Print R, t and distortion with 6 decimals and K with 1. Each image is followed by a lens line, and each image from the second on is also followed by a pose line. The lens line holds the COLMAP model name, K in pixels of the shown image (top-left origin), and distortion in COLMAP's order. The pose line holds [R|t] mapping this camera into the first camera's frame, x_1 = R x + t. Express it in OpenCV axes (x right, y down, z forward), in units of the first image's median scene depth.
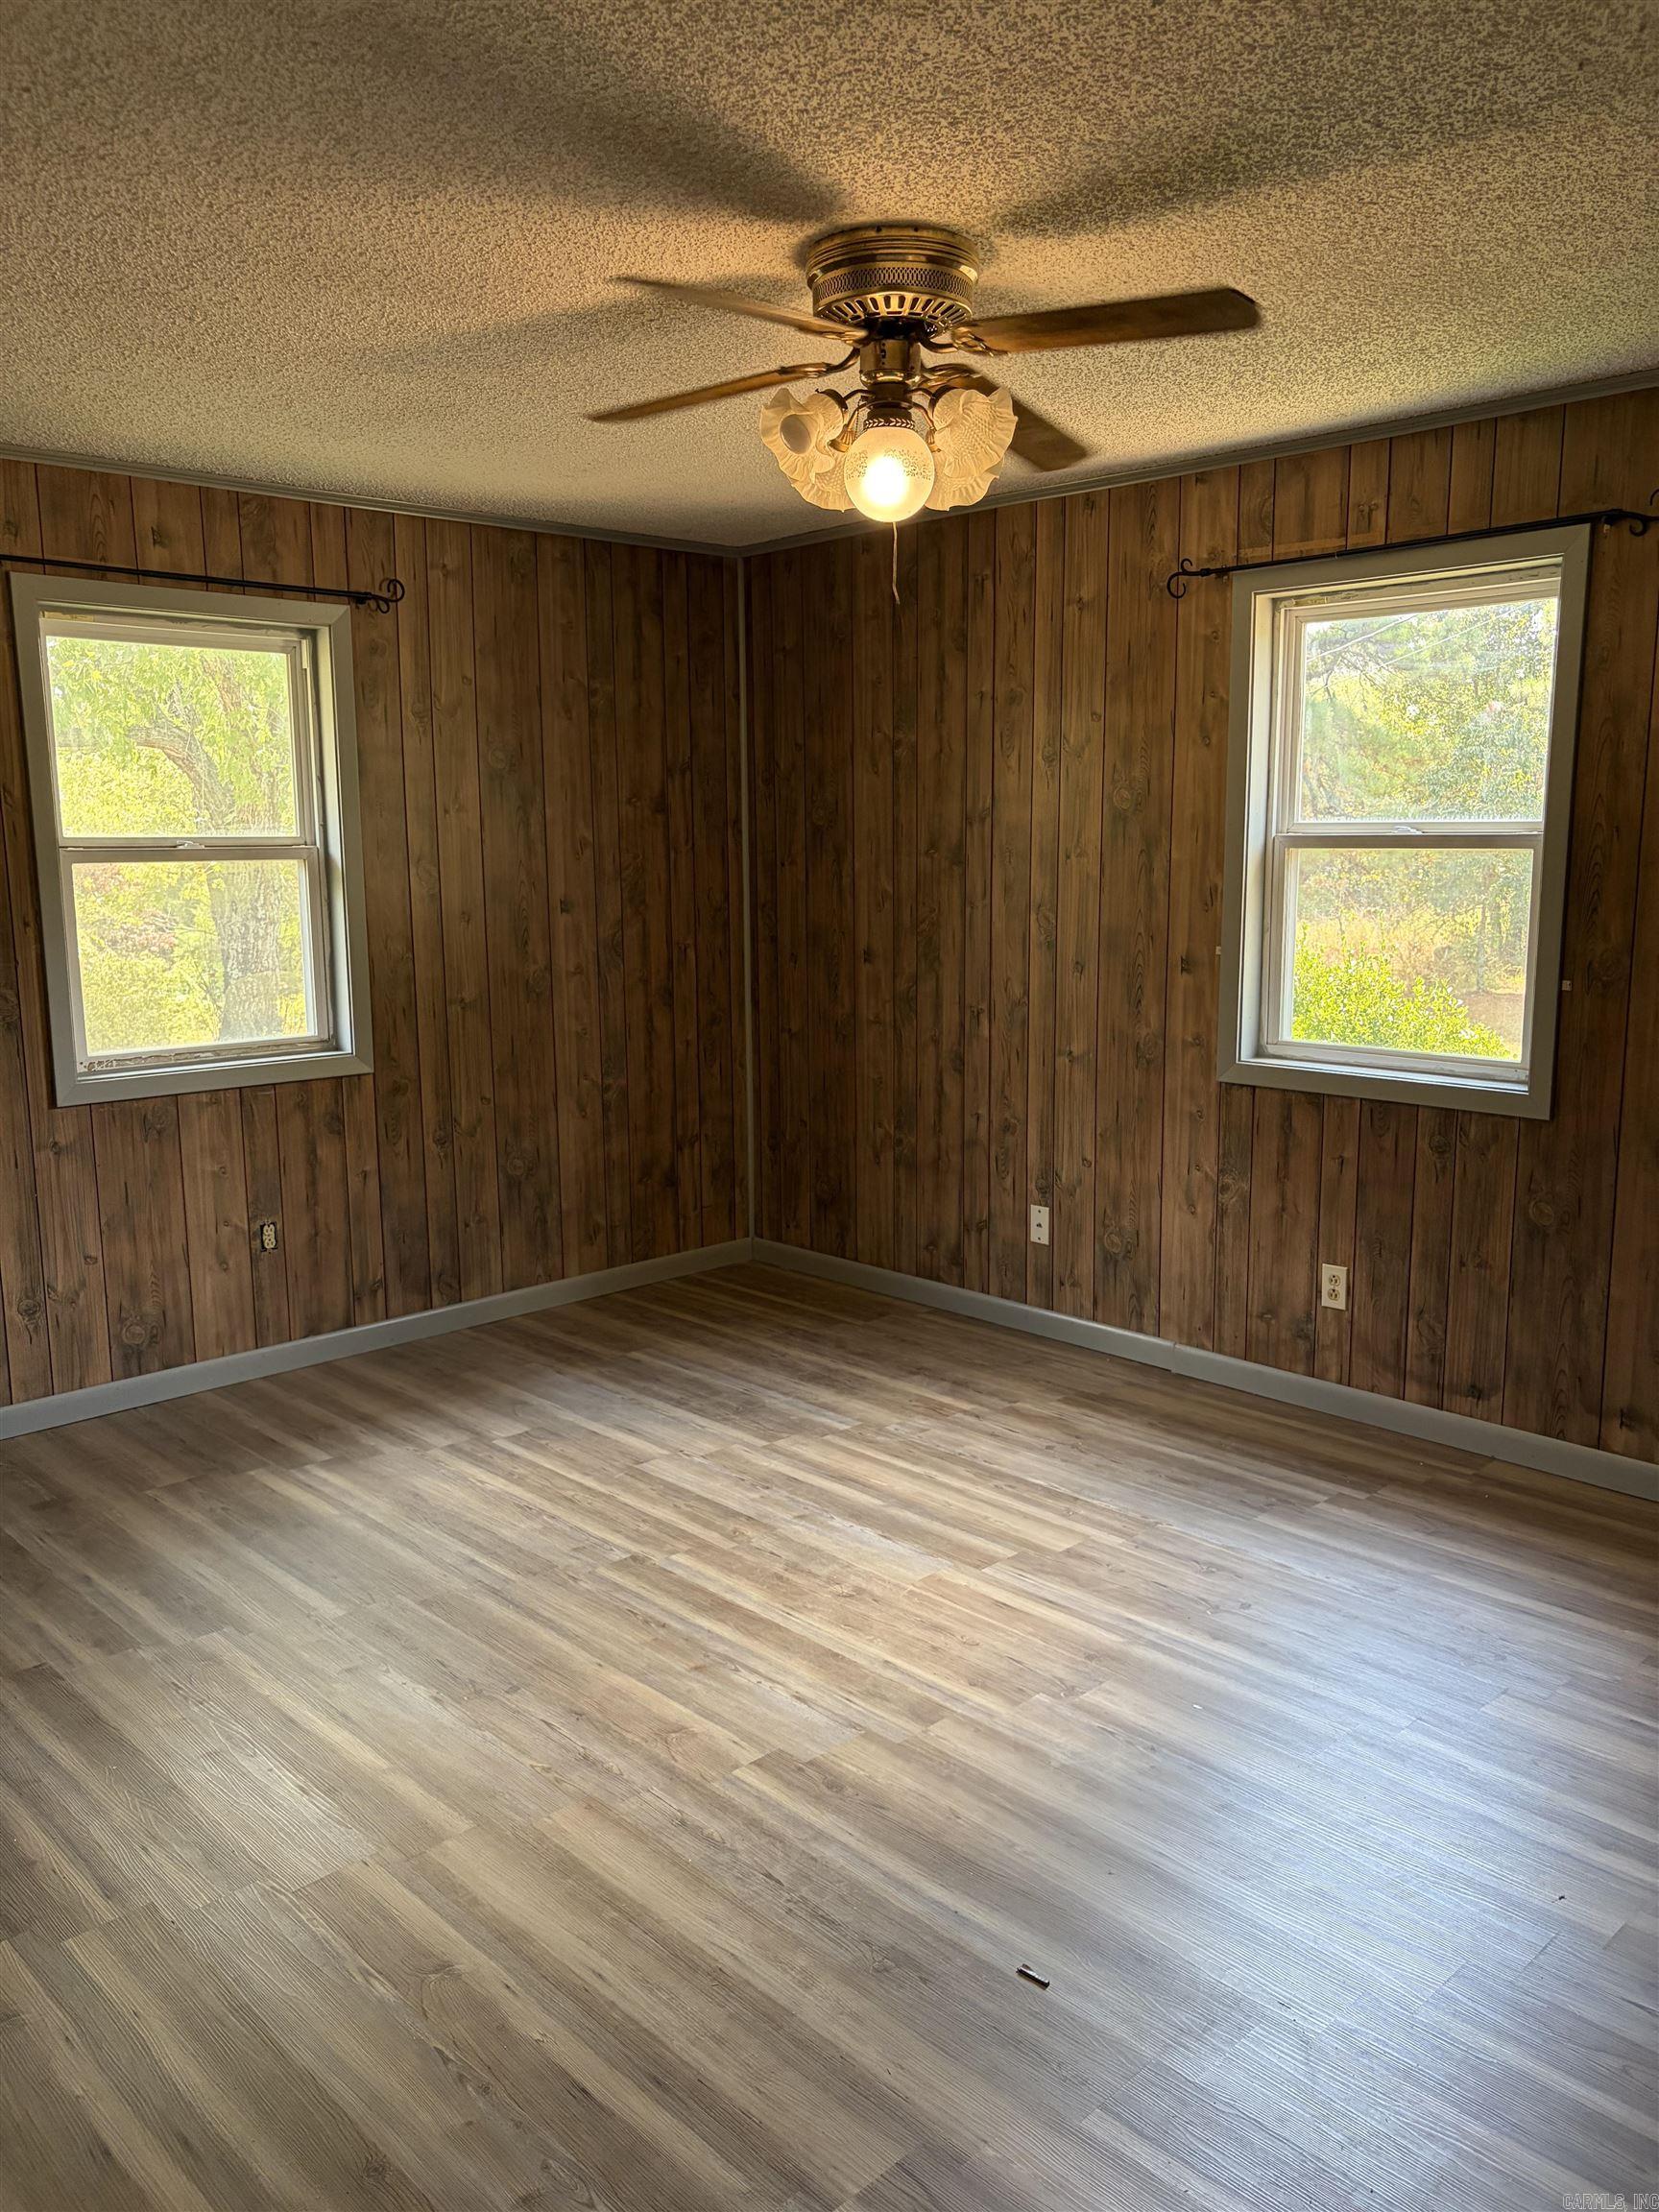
lens RADIAL K [[1667.3, 0, 832.0], [0, 1667.3, 1112.1], [0, 0, 1]] dist [0.007376, -0.009513]
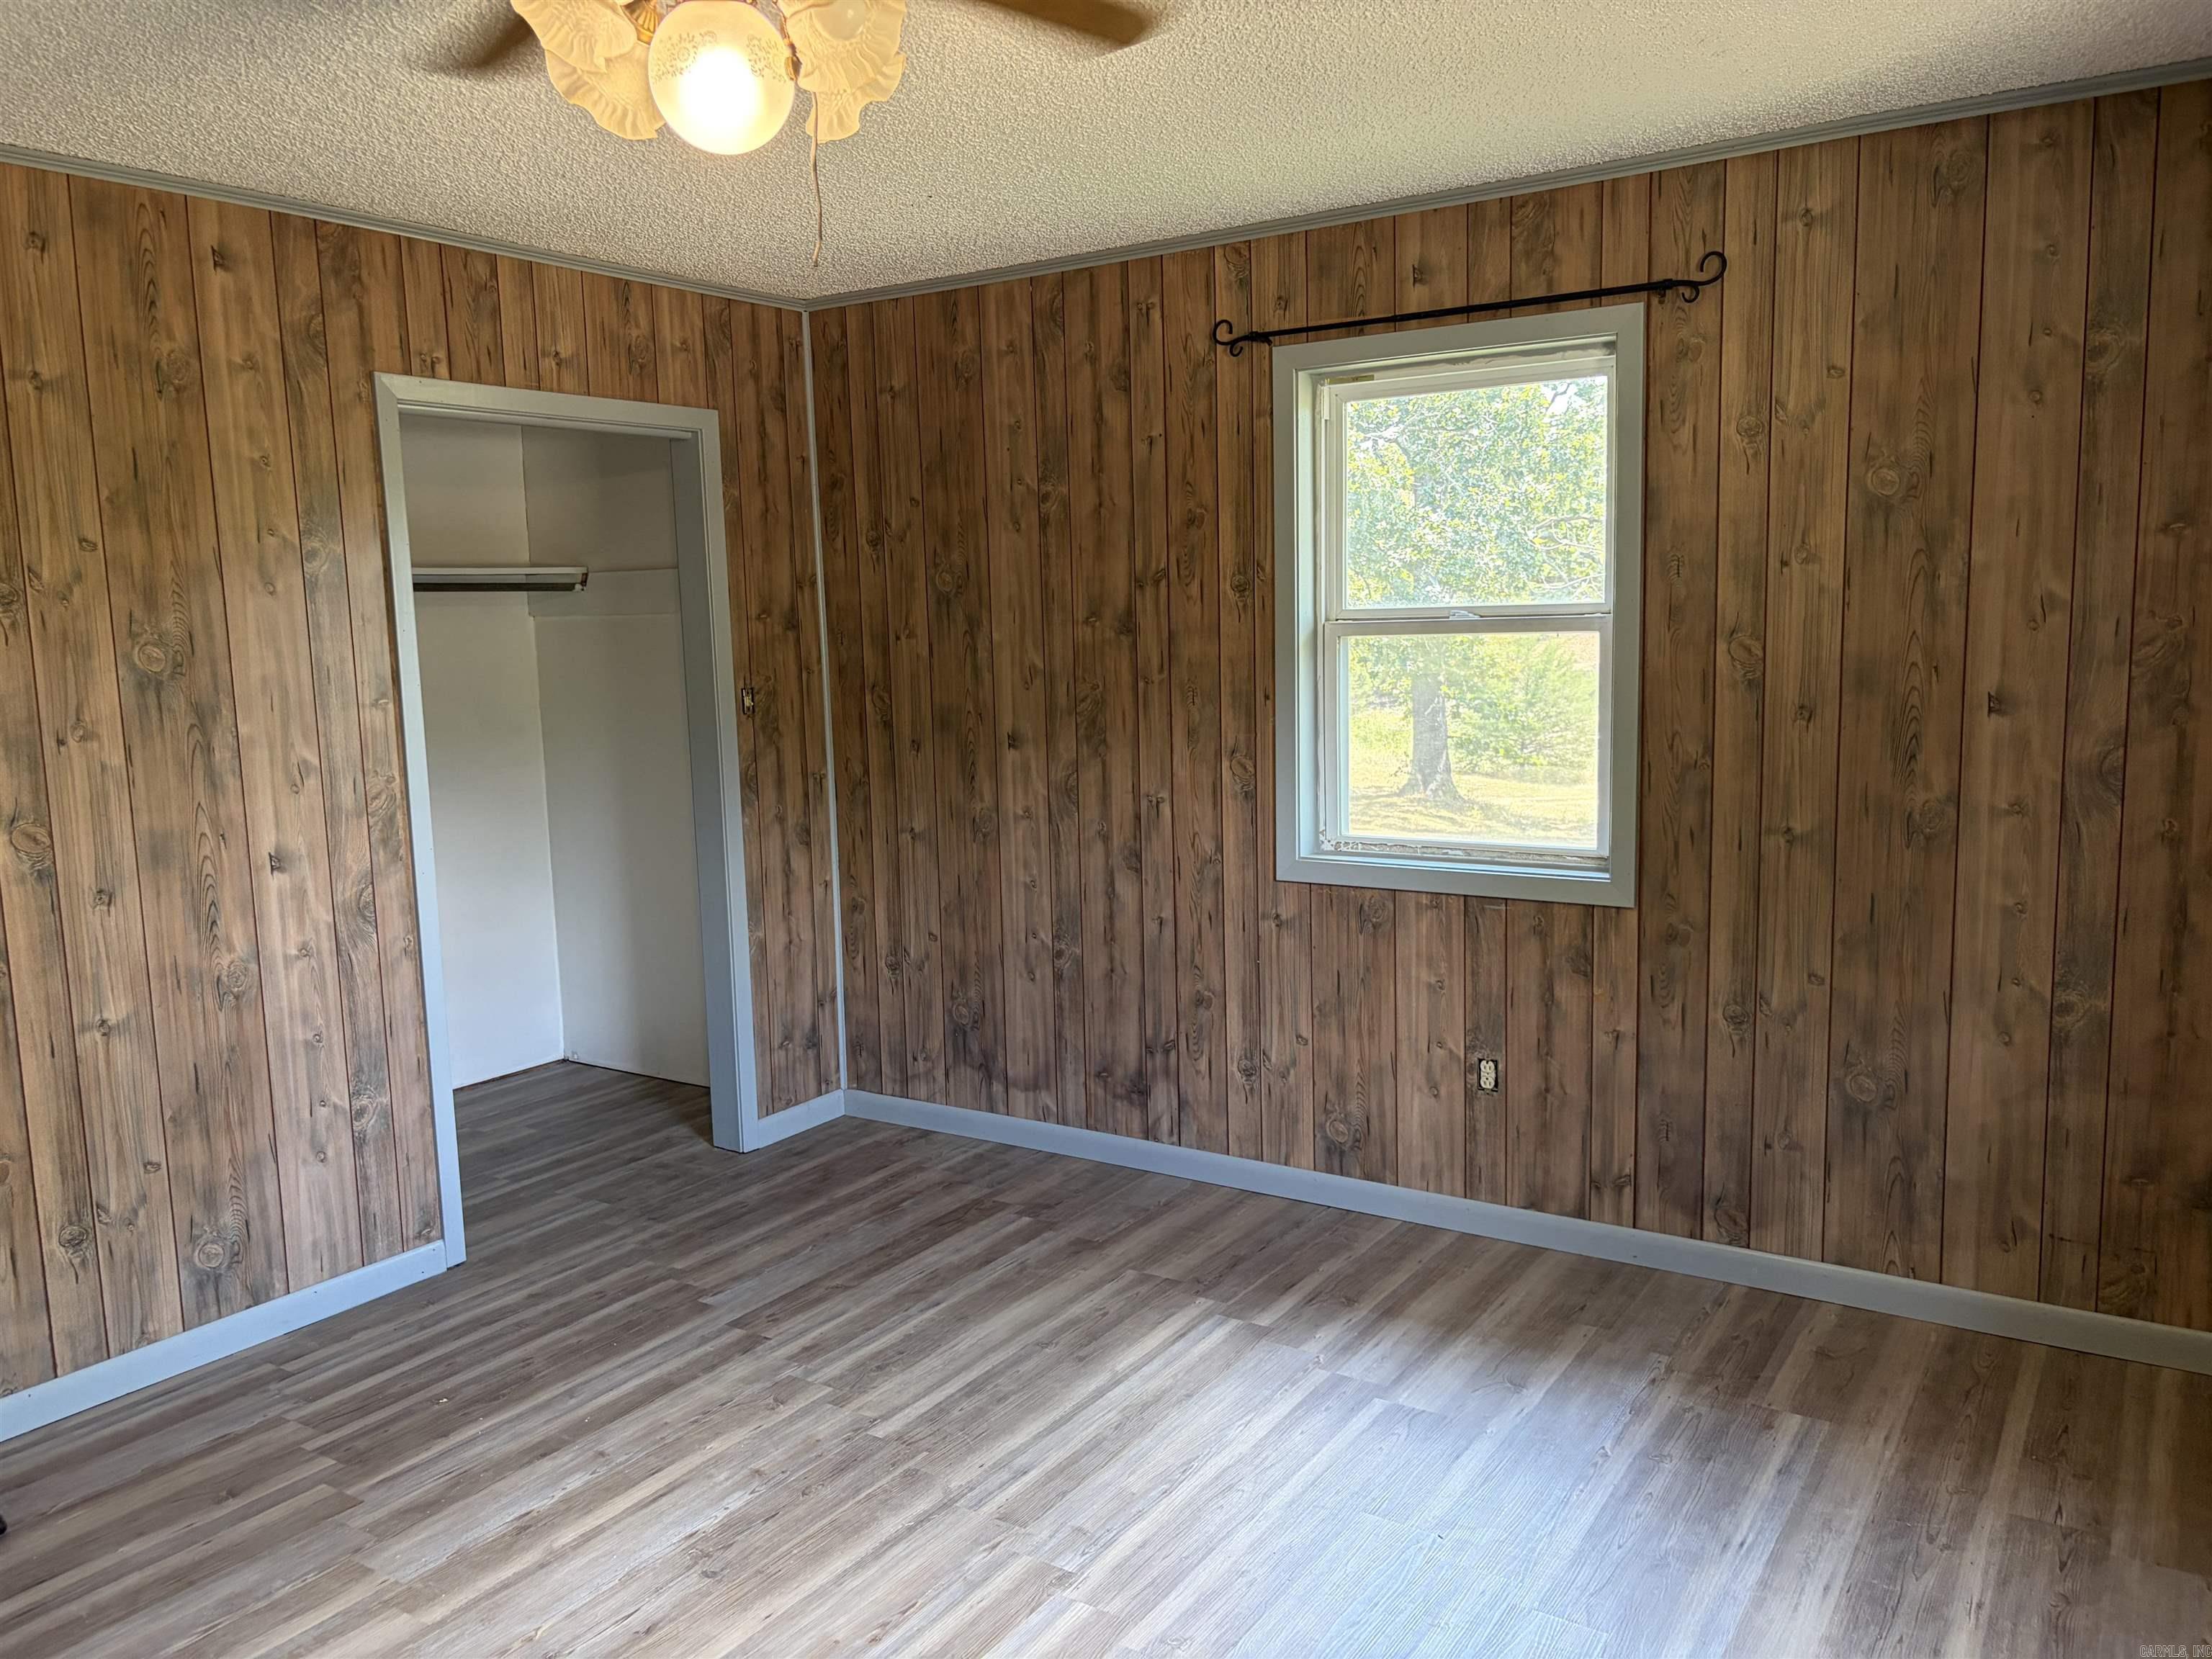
lens RADIAL K [[1667.3, 0, 1114.1], [0, 1667.3, 831.8], [0, 0, 1]] dist [0.007376, -0.009513]
pose [[0.215705, 0.126320, -0.968253, 0.430975], [-0.137493, 0.985647, 0.097959, -0.104984], [0.966730, 0.111998, 0.229977, 0.614656]]
